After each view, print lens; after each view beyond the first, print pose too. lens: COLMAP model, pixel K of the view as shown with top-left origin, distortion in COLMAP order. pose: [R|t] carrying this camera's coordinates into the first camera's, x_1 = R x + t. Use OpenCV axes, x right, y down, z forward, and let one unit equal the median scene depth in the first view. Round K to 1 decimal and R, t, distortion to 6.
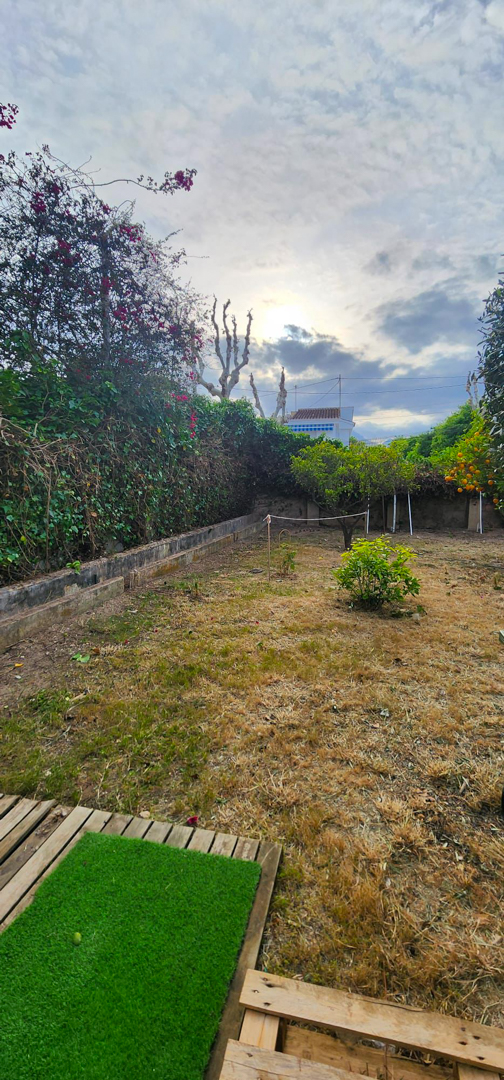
lens RADIAL K [[445.2, 0, 254.1], [0, 445.2, 551.0], [0, 0, 1]] dist [0.000923, 0.000057]
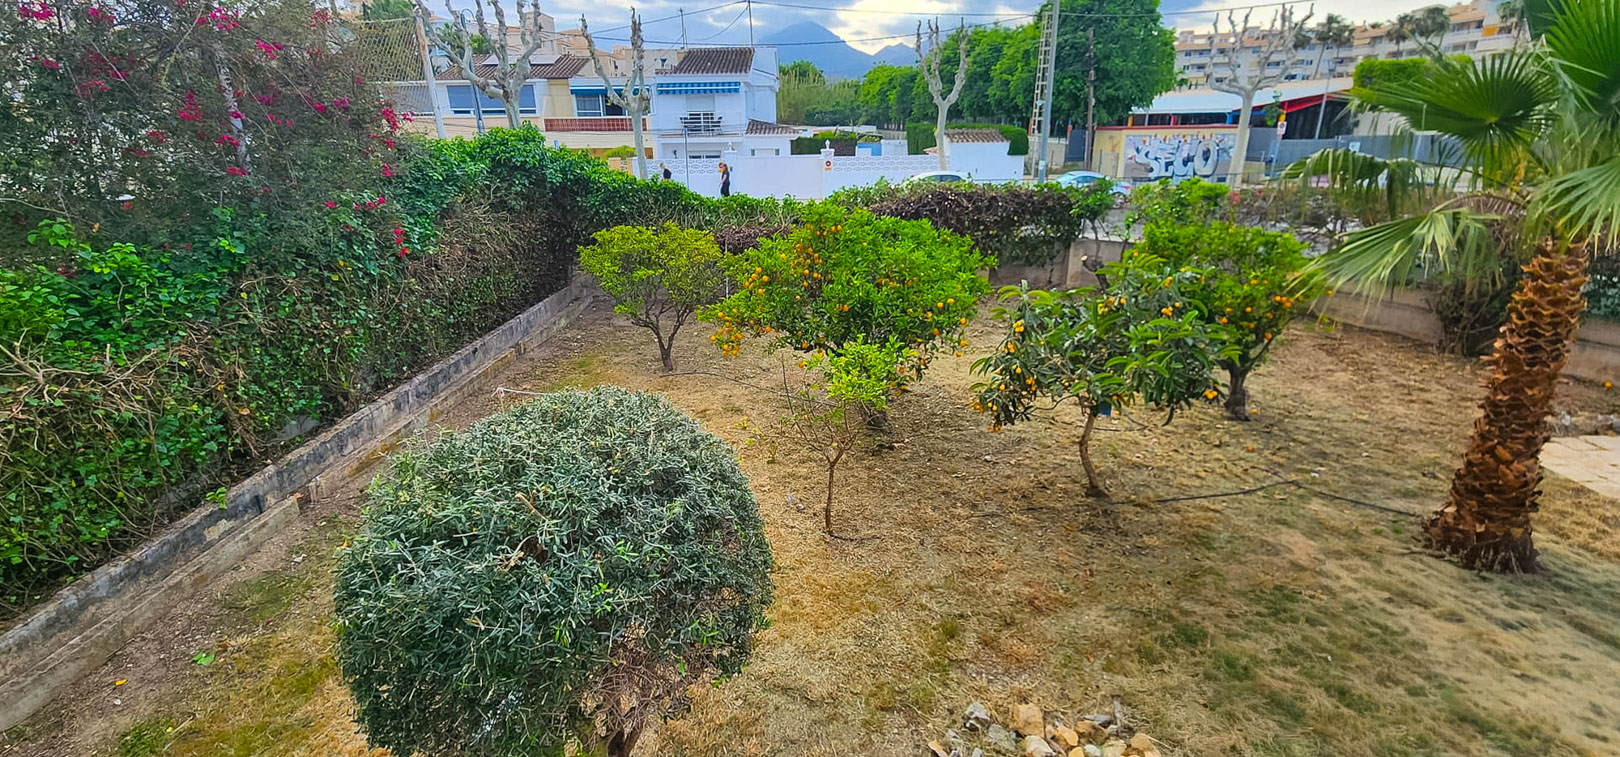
lens RADIAL K [[670.3, 0, 815.5], [0, 670.3, 387.8], [0, 0, 1]] dist [-0.000693, -0.000043]
pose [[0.978026, -0.065044, 0.198077, 0.381560], [0.020852, 0.975842, 0.217482, -0.362453], [-0.207438, -0.208573, 0.955755, -0.295715]]
